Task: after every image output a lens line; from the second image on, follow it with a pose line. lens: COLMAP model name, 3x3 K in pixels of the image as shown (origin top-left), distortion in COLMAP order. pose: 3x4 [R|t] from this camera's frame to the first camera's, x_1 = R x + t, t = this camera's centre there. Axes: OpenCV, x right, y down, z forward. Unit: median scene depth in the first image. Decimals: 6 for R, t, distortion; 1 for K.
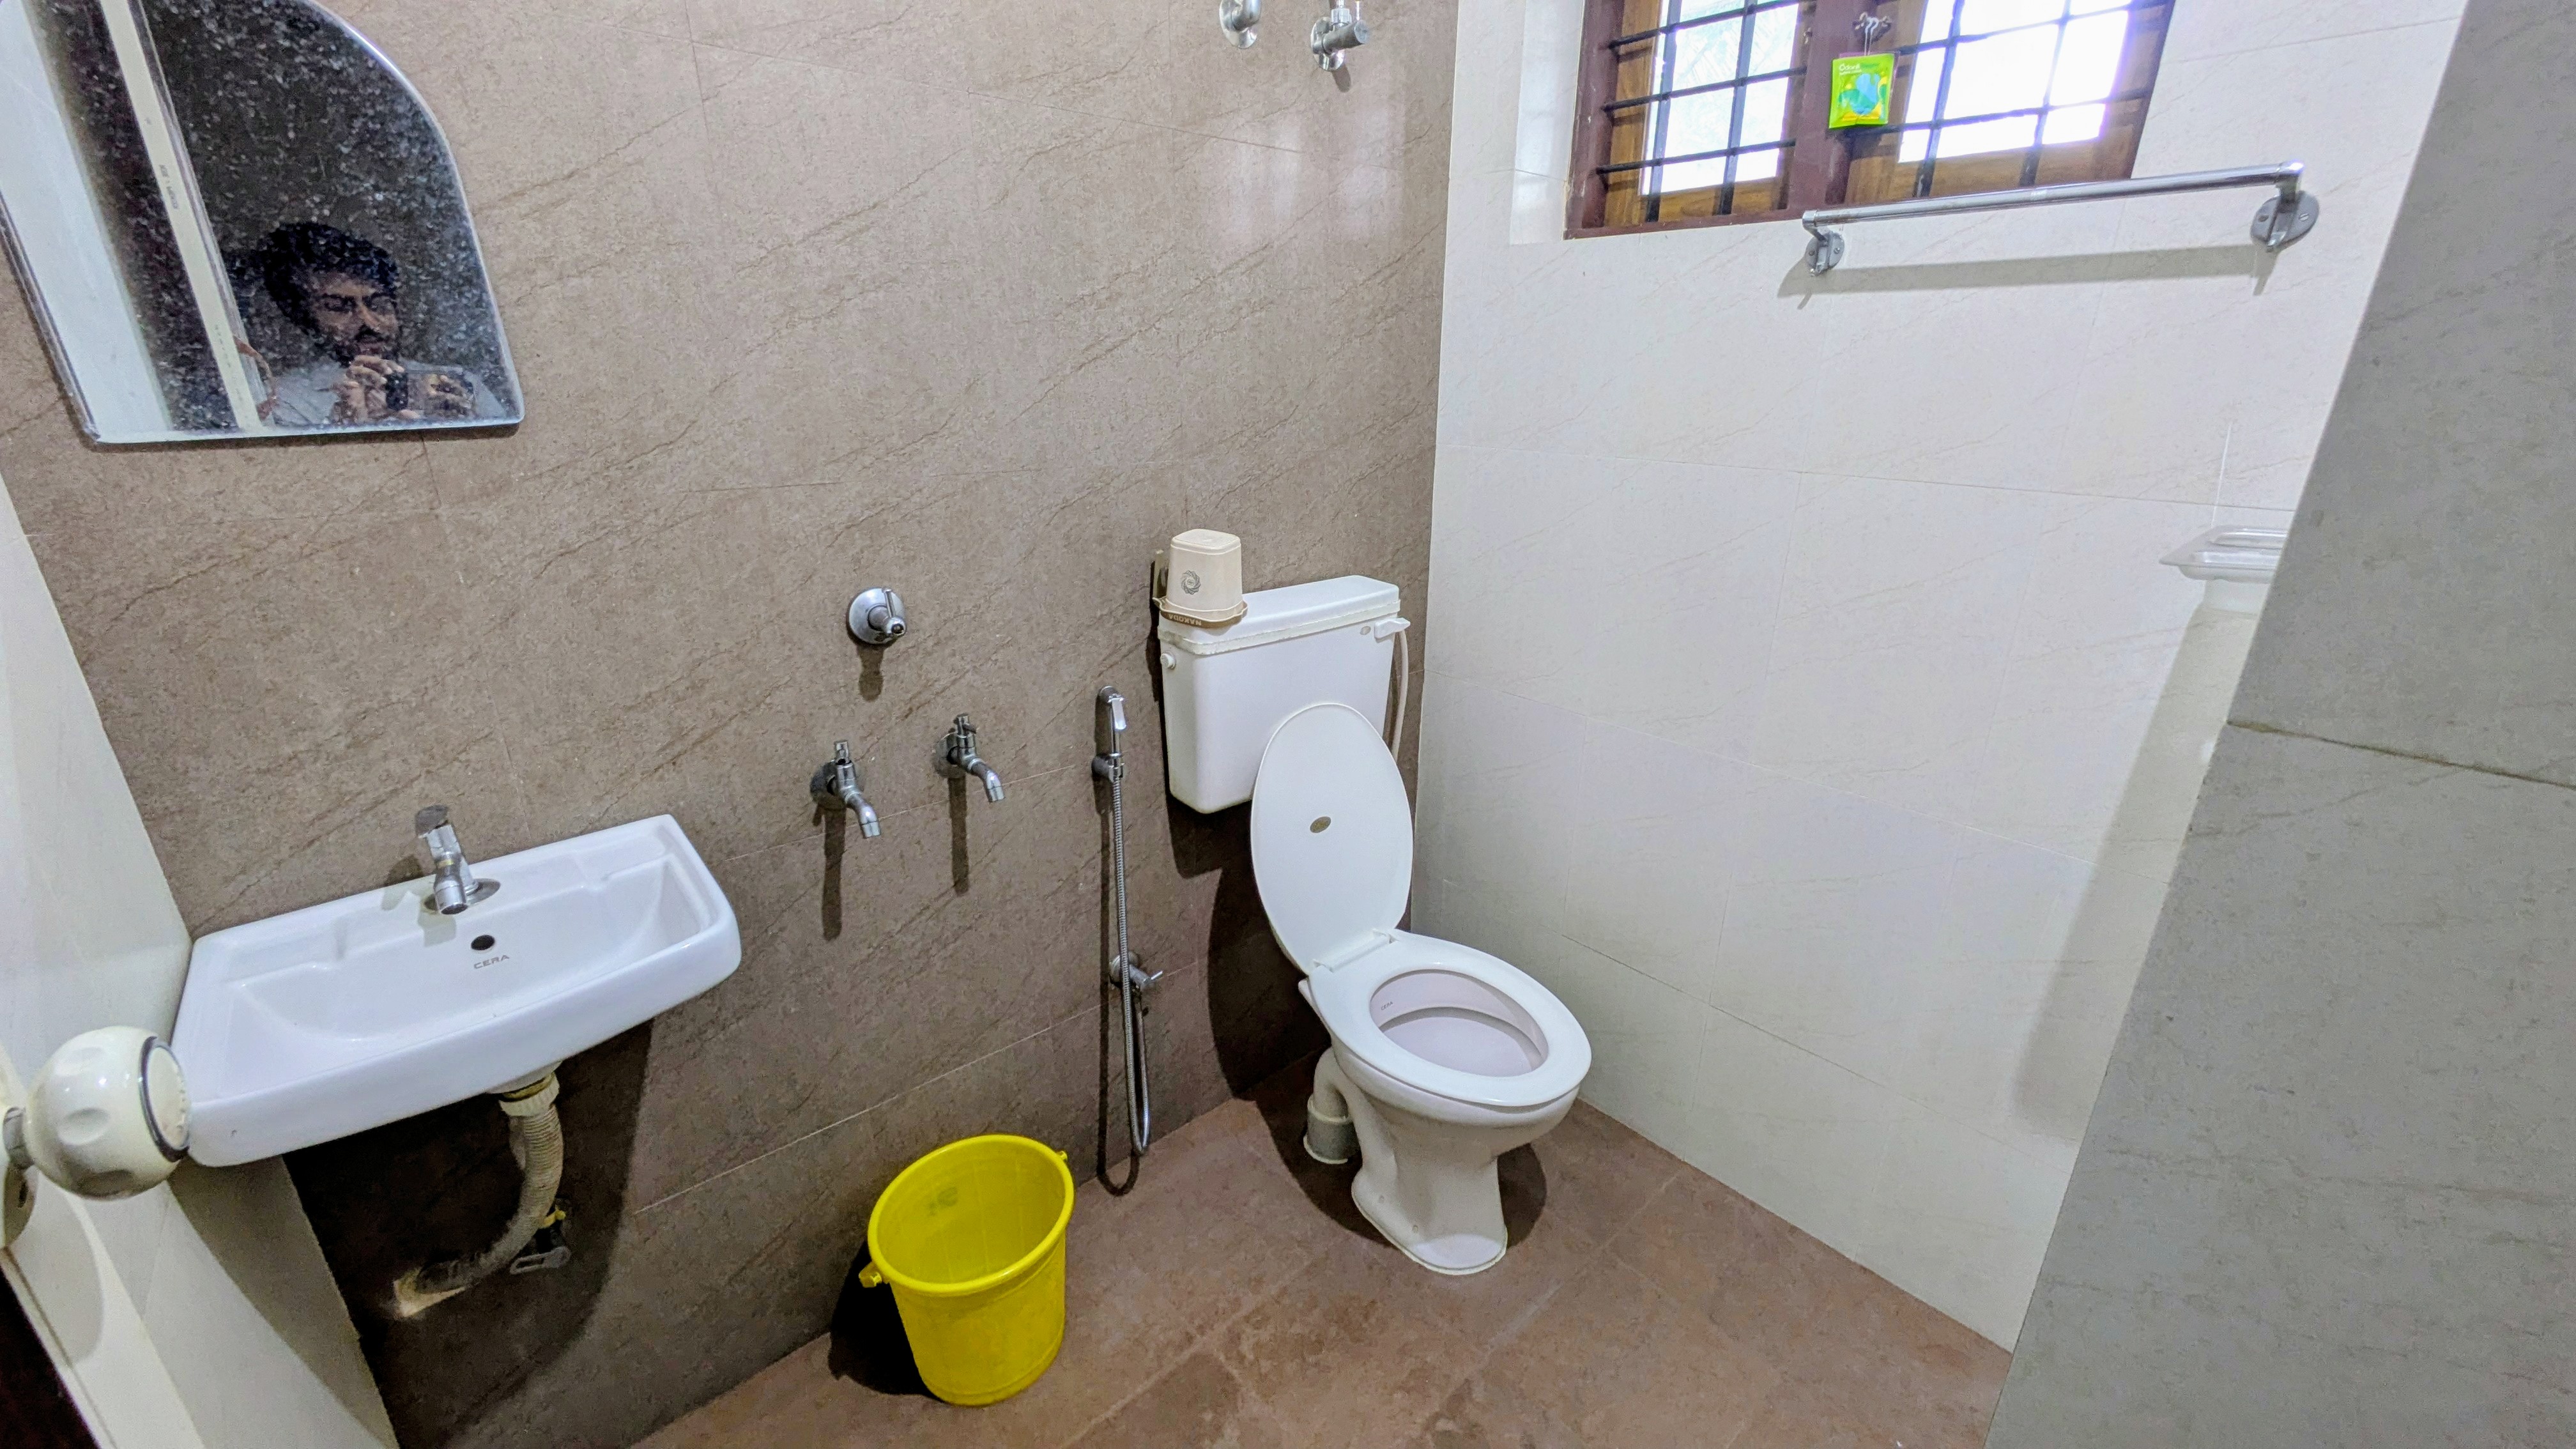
lens RADIAL K [[1025.0, 0, 1287.1], [0, 1025.0, 712.5], [0, 0, 1]] dist [0.001894, 0.000133]
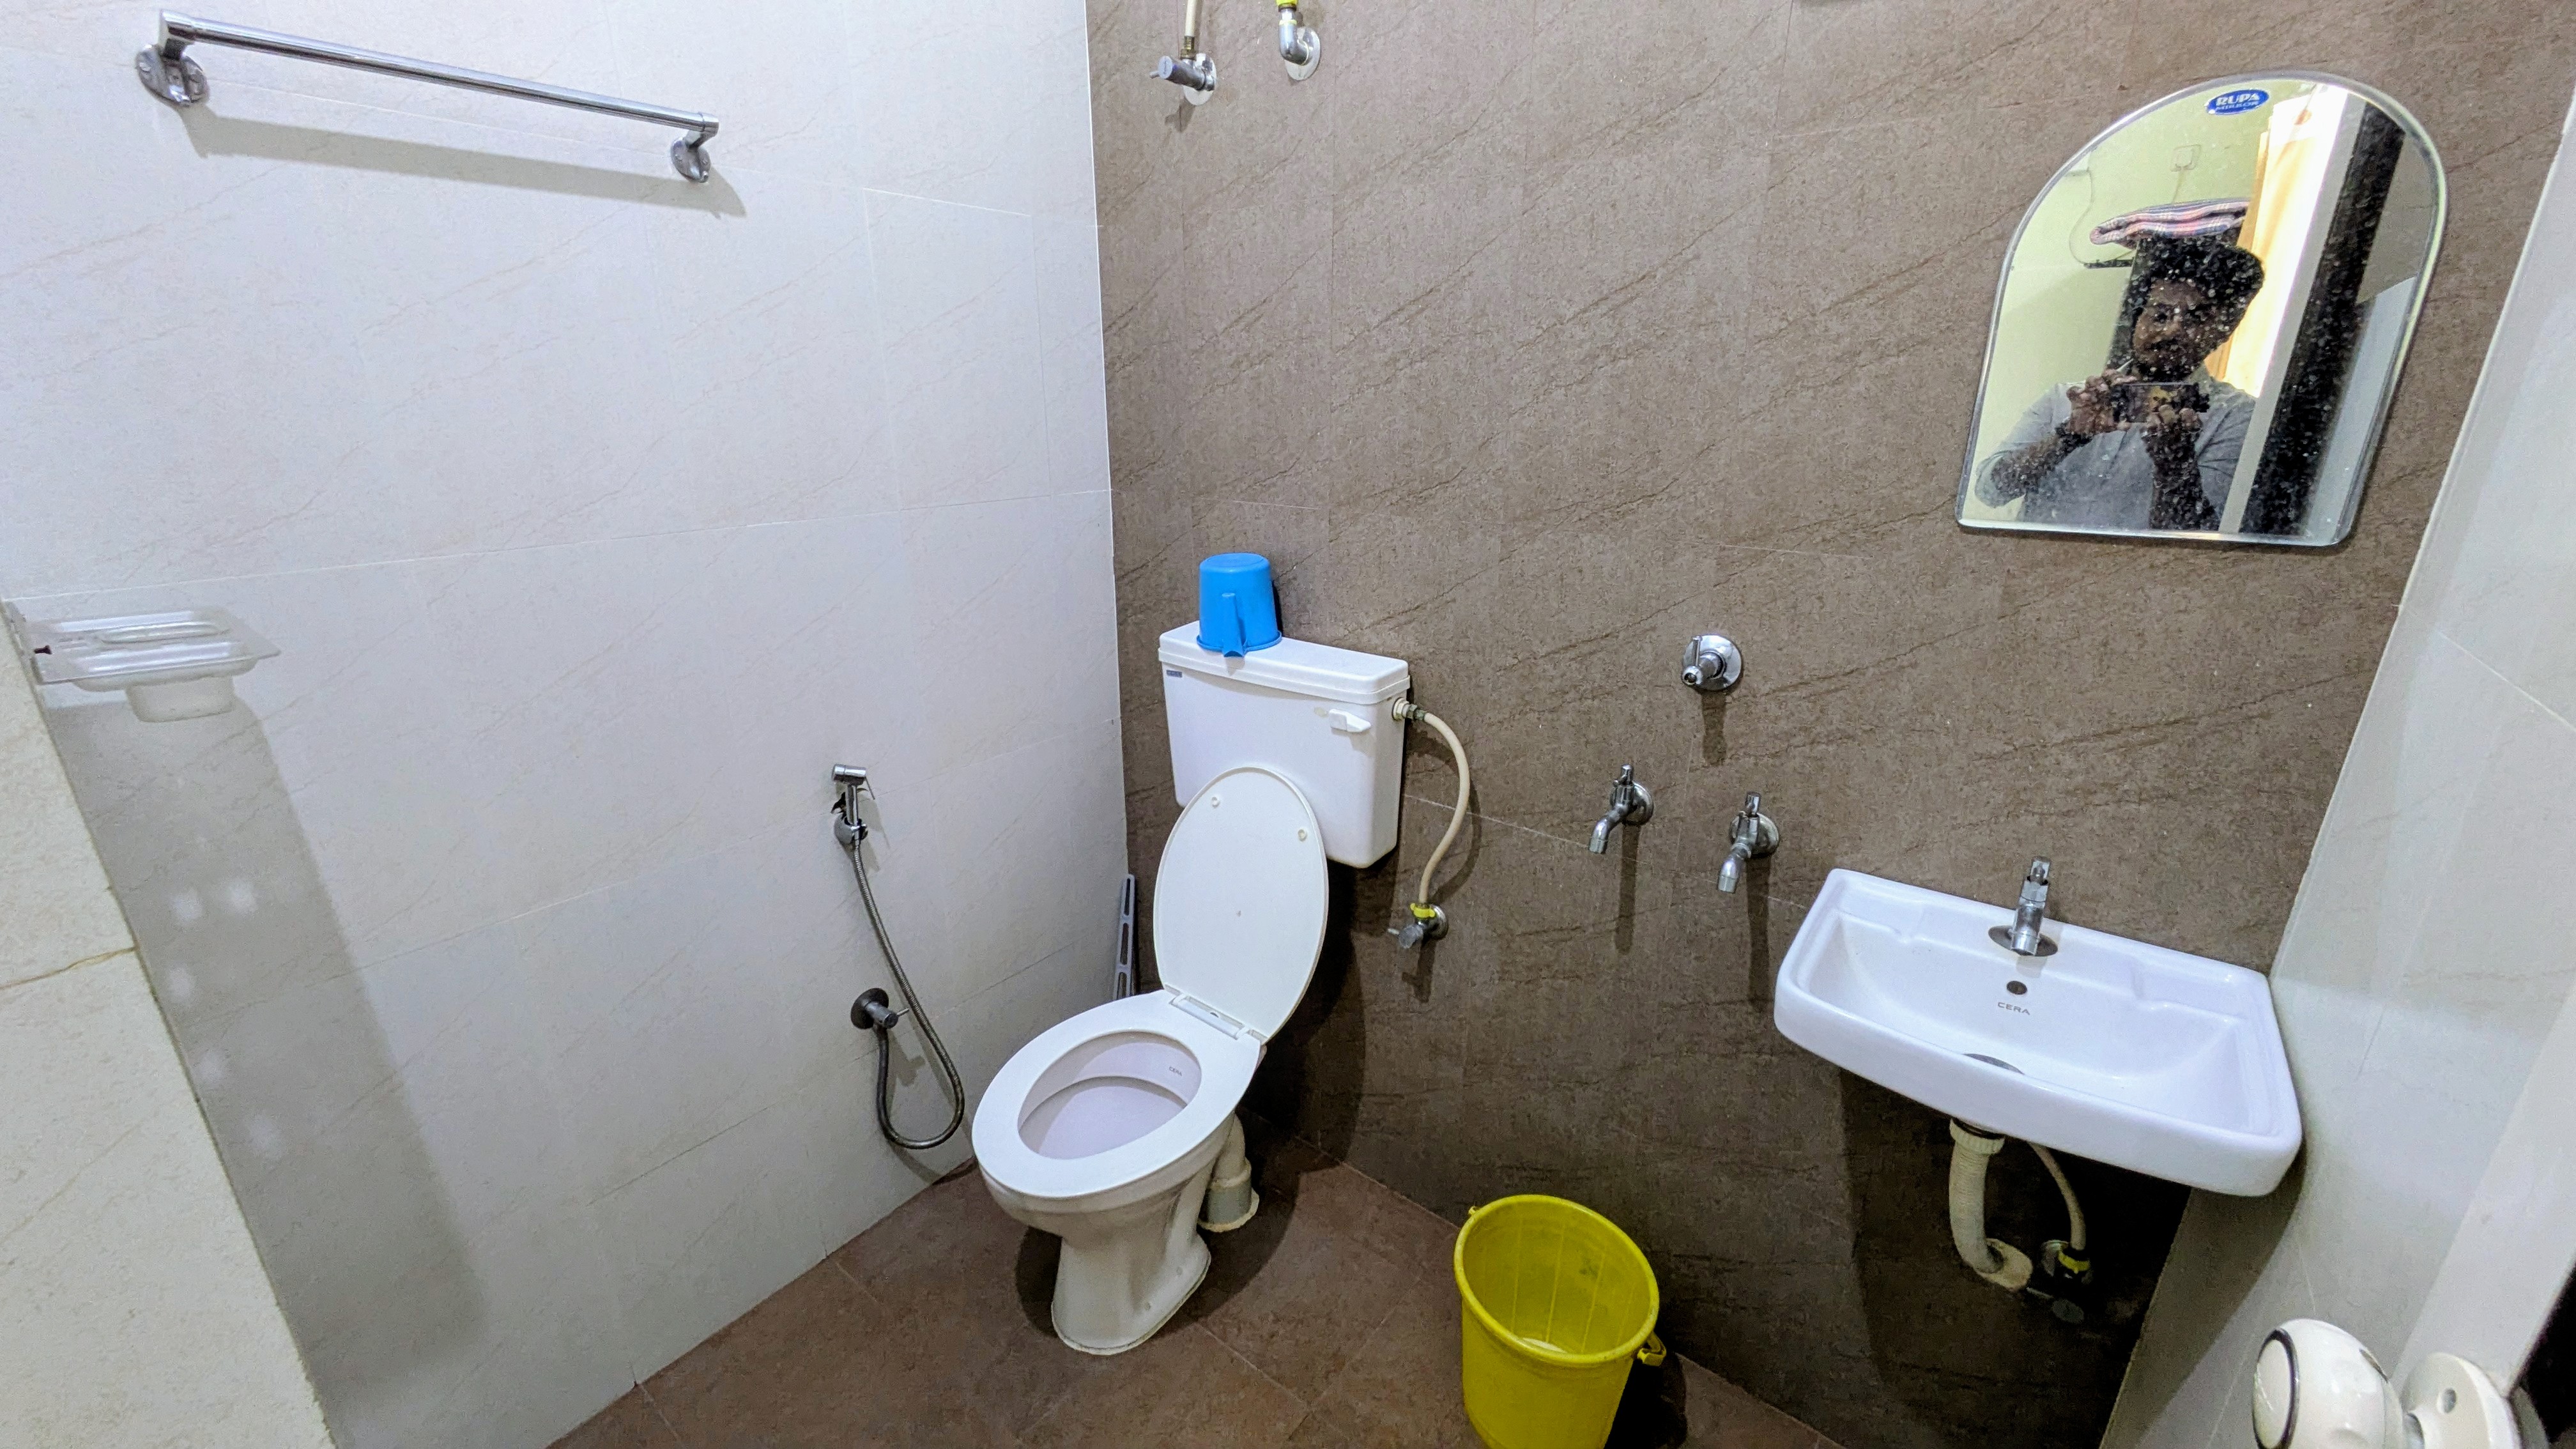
lens RADIAL K [[995.5, 0, 1288.0], [0, 995.5, 724.5], [0, 0, 1]] dist [-0.000419, -0.000031]
pose [[0.180386, 0.288967, -0.940191, 0.764957], [-0.337677, 0.915970, 0.216736, -0.214159], [0.923816, 0.278384, 0.262806, 0.647053]]
